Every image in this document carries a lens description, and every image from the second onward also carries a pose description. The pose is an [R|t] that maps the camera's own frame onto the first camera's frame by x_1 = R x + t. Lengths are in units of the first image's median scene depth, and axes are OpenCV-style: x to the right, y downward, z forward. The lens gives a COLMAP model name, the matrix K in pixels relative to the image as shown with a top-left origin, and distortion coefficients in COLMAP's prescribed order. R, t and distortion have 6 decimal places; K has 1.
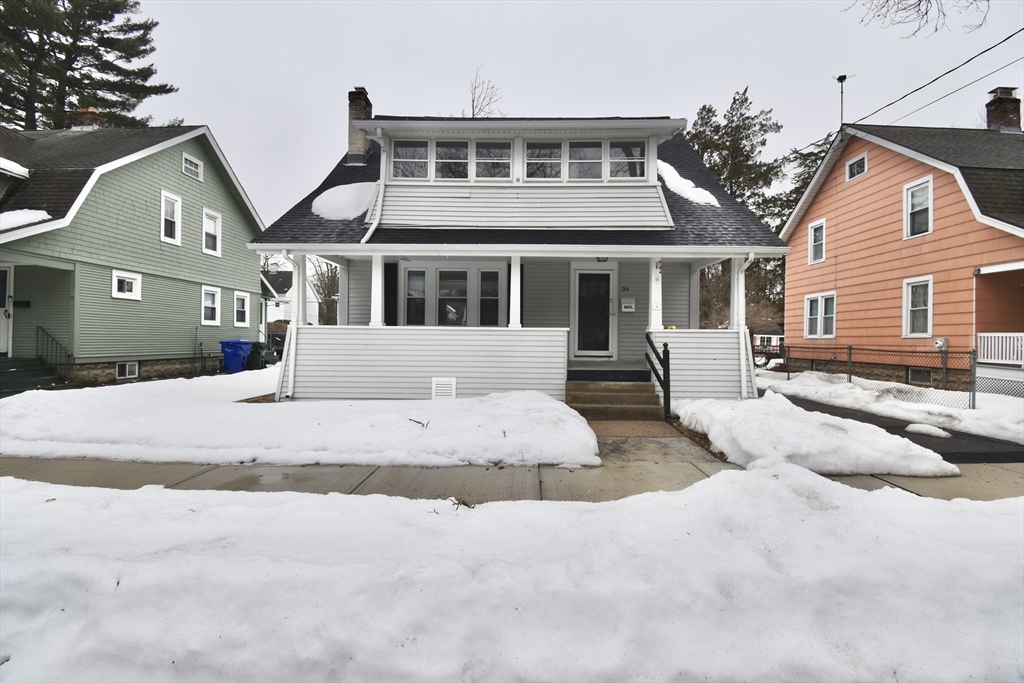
lens RADIAL K [[450.3, 0, 517.6], [0, 450.3, 339.3], [0, 0, 1]] dist [0.015297, -0.022763]
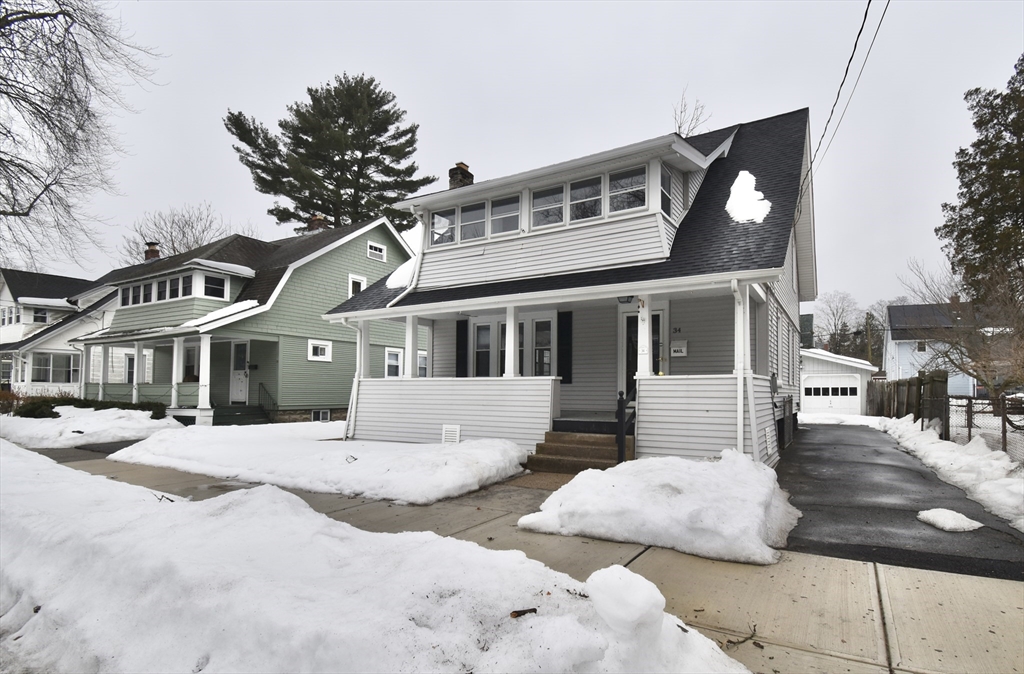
lens RADIAL K [[481.1, 0, 511.7], [0, 481.1, 376.7], [0, 0, 1]] dist [0.001648, 0.000072]
pose [[0.887468, -0.019834, -0.460443, 0.451922], [0.005166, 0.999439, -0.033095, 0.008104], [0.460841, 0.026992, 0.887072, 0.040618]]
